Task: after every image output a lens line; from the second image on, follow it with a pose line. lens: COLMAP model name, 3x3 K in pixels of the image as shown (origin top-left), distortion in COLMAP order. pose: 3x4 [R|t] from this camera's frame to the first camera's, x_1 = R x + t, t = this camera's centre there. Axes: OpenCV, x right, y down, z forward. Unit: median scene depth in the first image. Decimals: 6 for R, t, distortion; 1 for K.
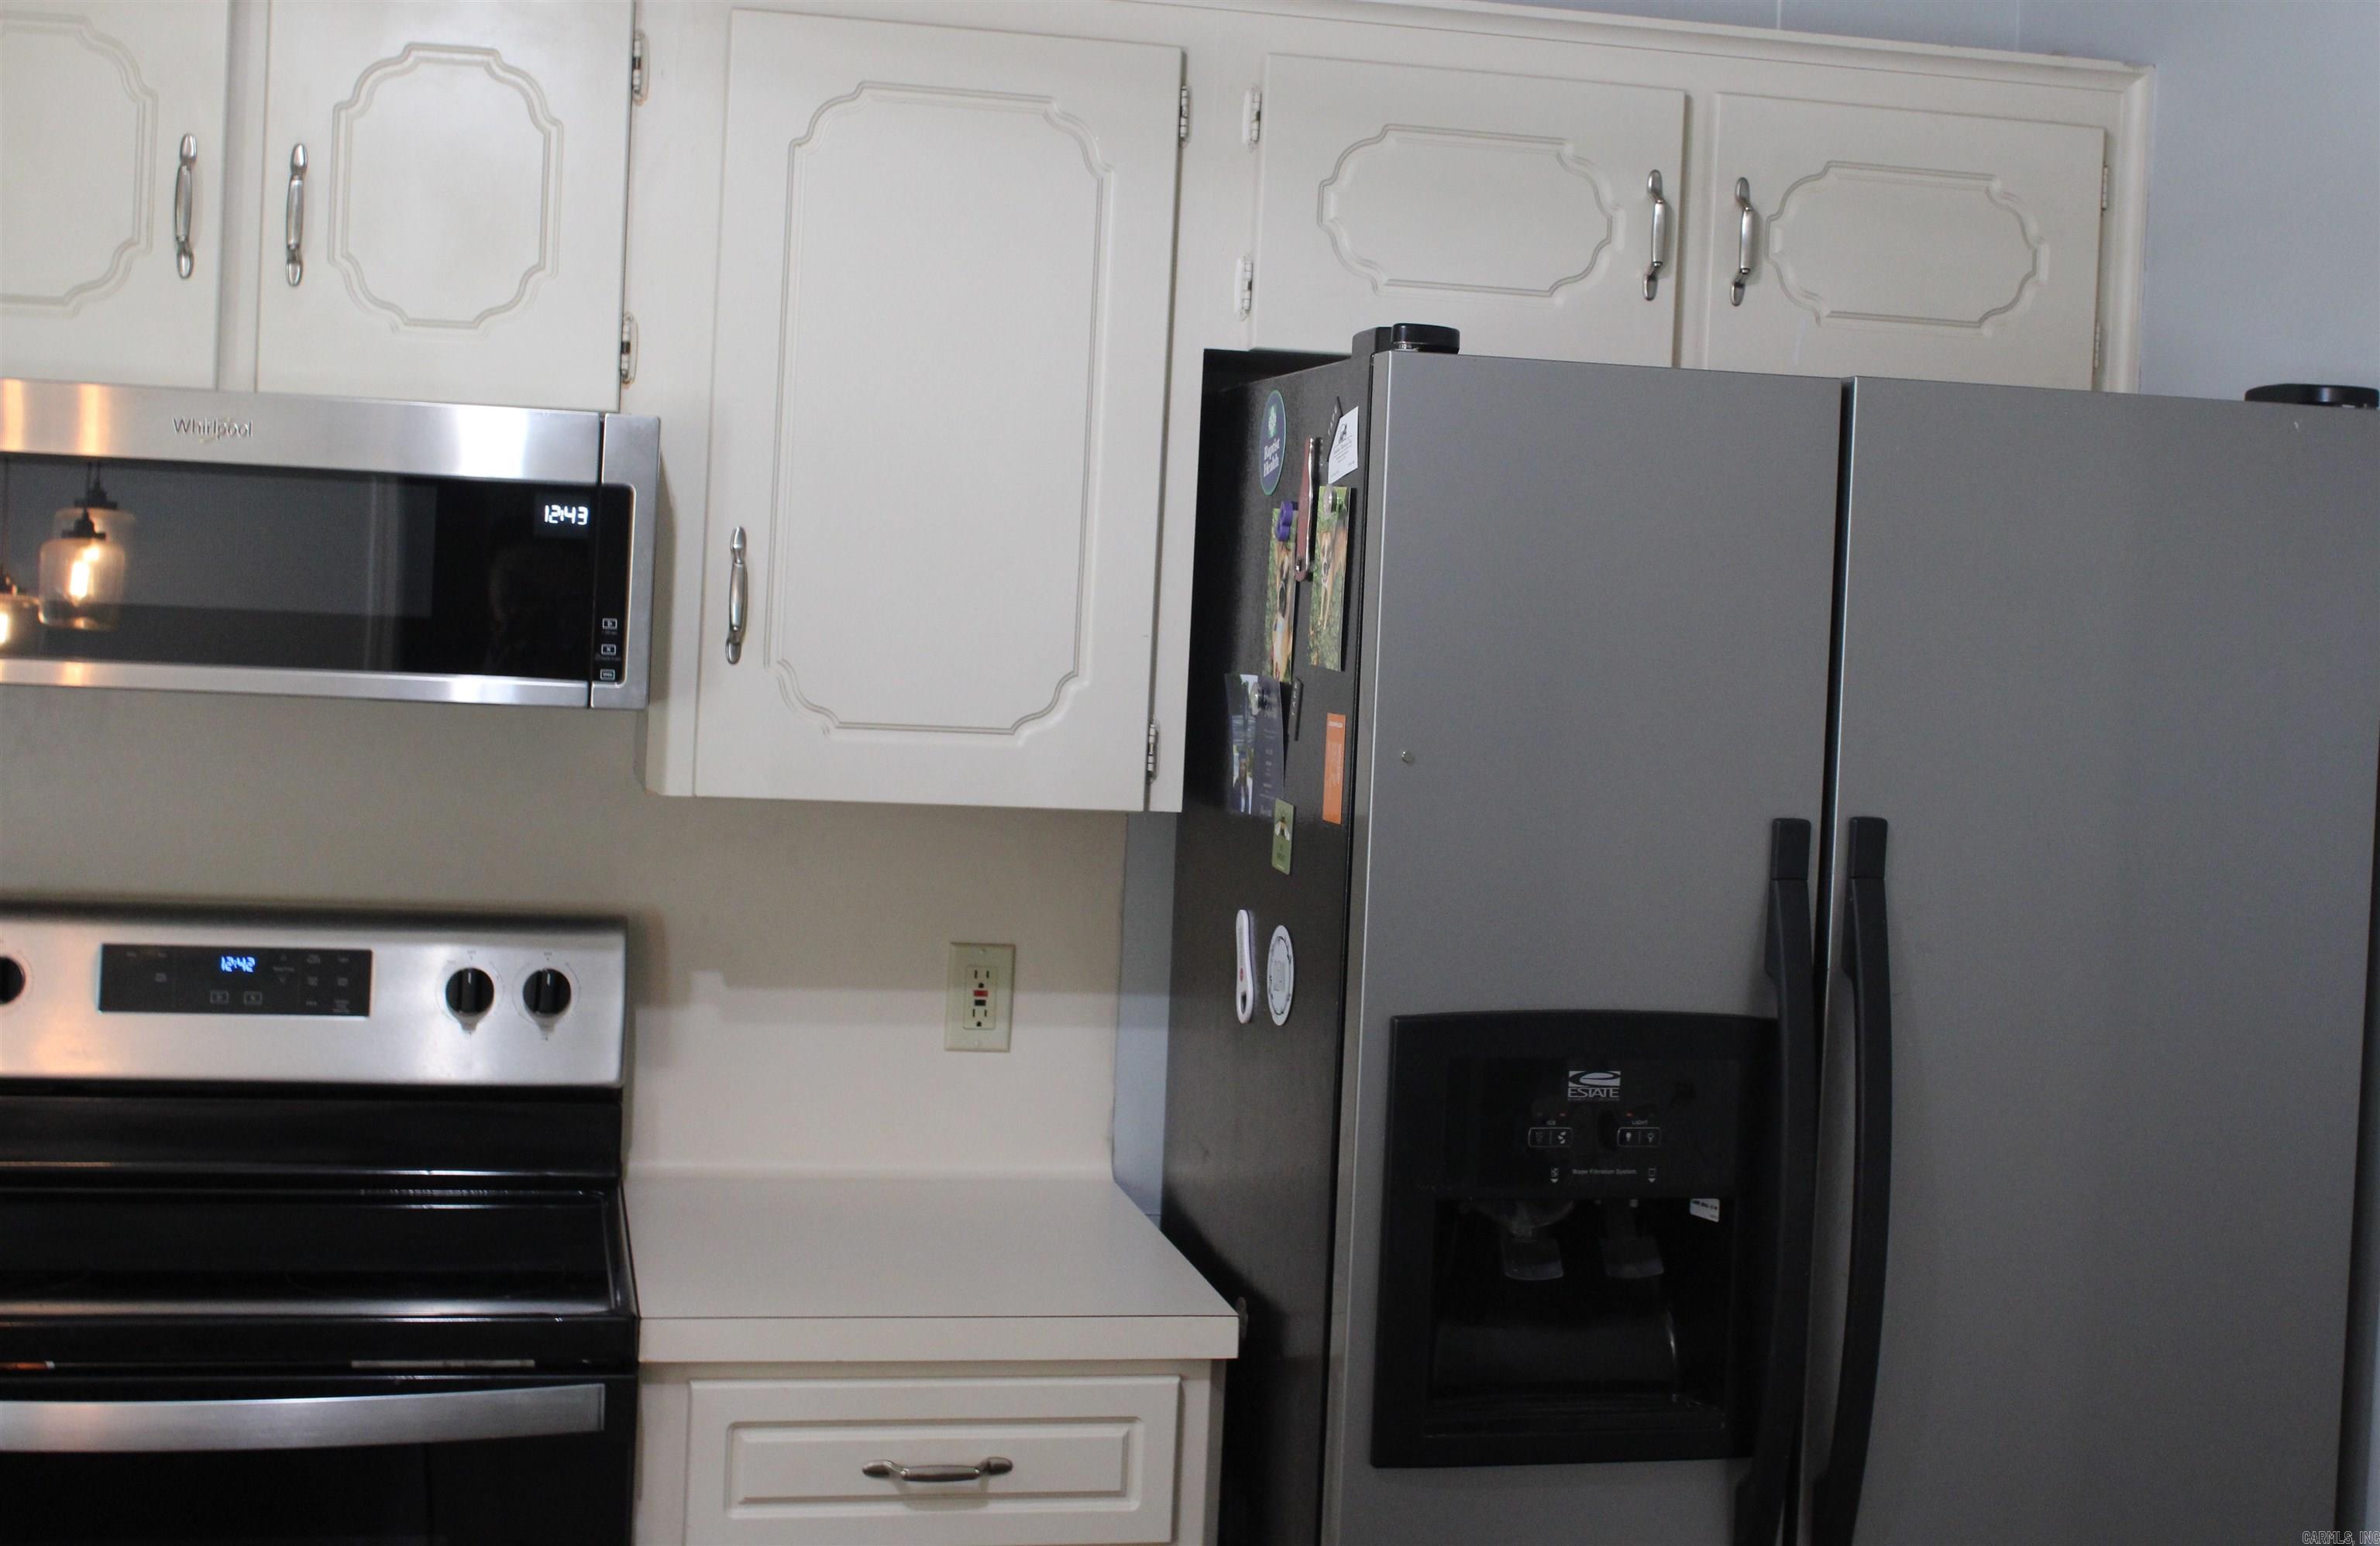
lens RADIAL K [[2963.6, 0, 1192.1], [0, 2963.6, 694.5], [0, 0, 1]] dist [-0.053638, 0.015610]
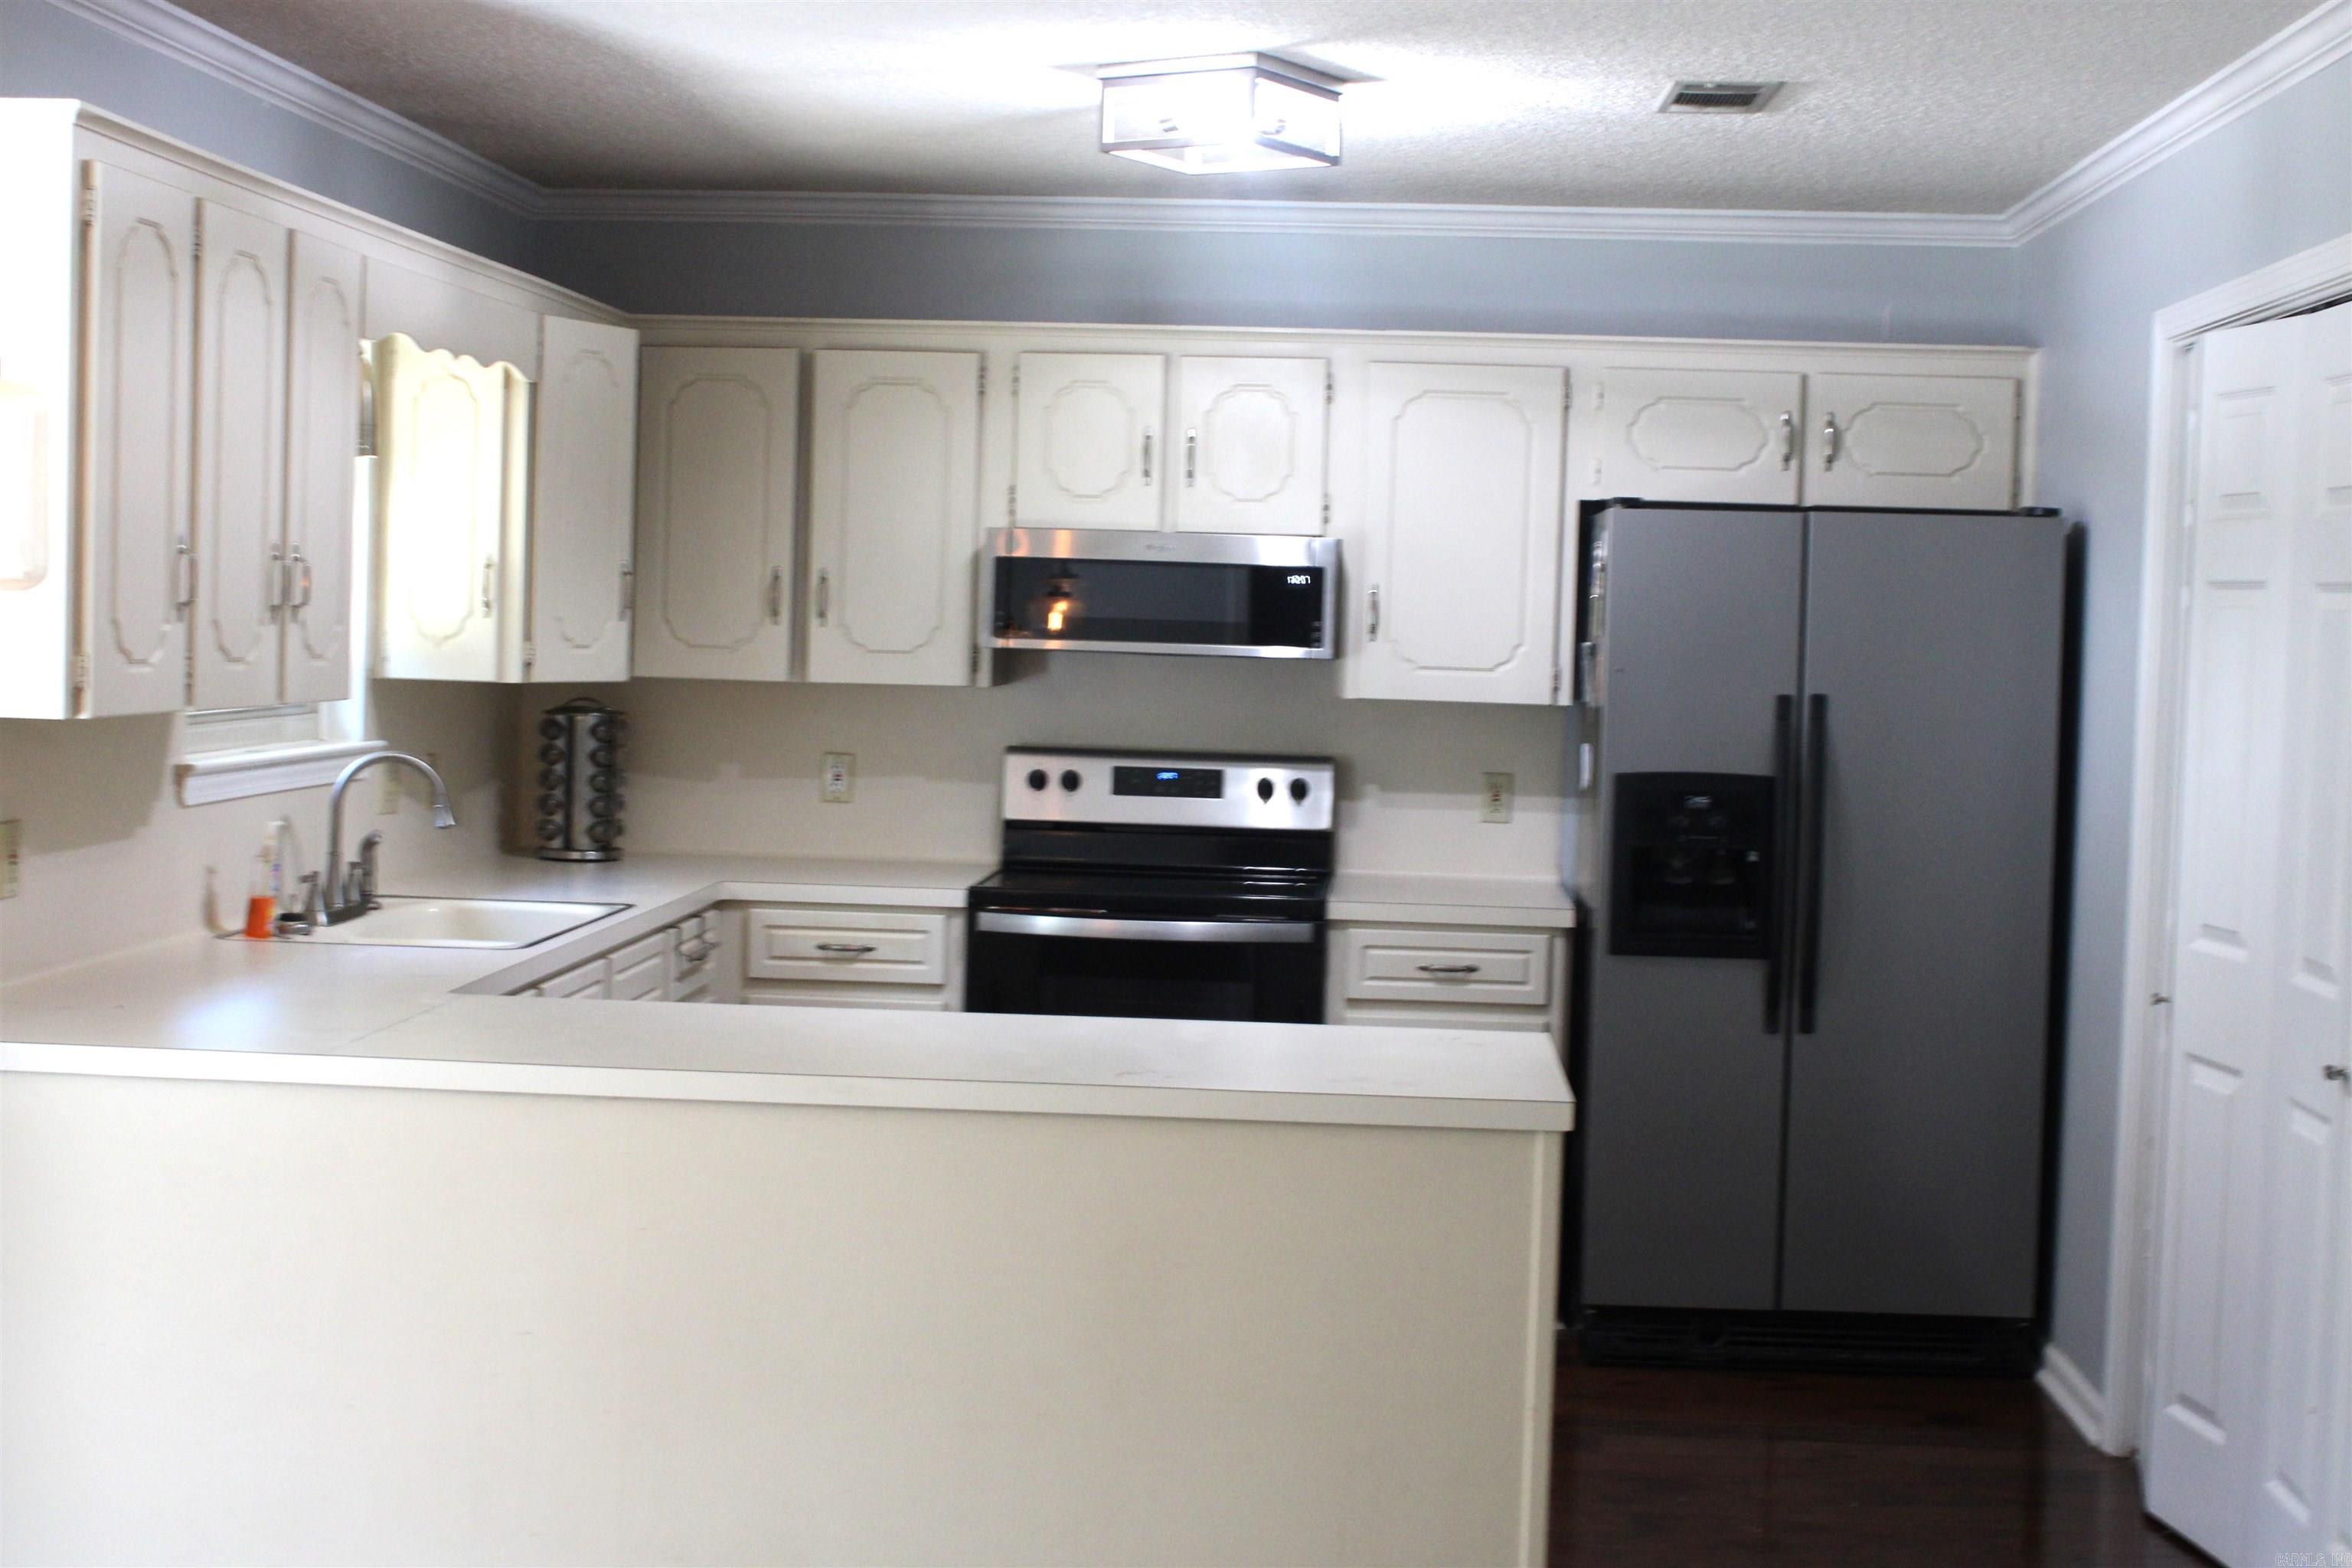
lens RADIAL K [[2926.6, 0, 1177.1], [0, 2926.6, 743.6], [0, 0, 1]] dist [-0.078159, 0.105257]
pose [[0.956806, -0.005764, -0.290669, 0.359738], [0.005845, 0.999983, -0.000587, 0.068951], [0.290667, -0.001137, 0.956824, -1.226070]]
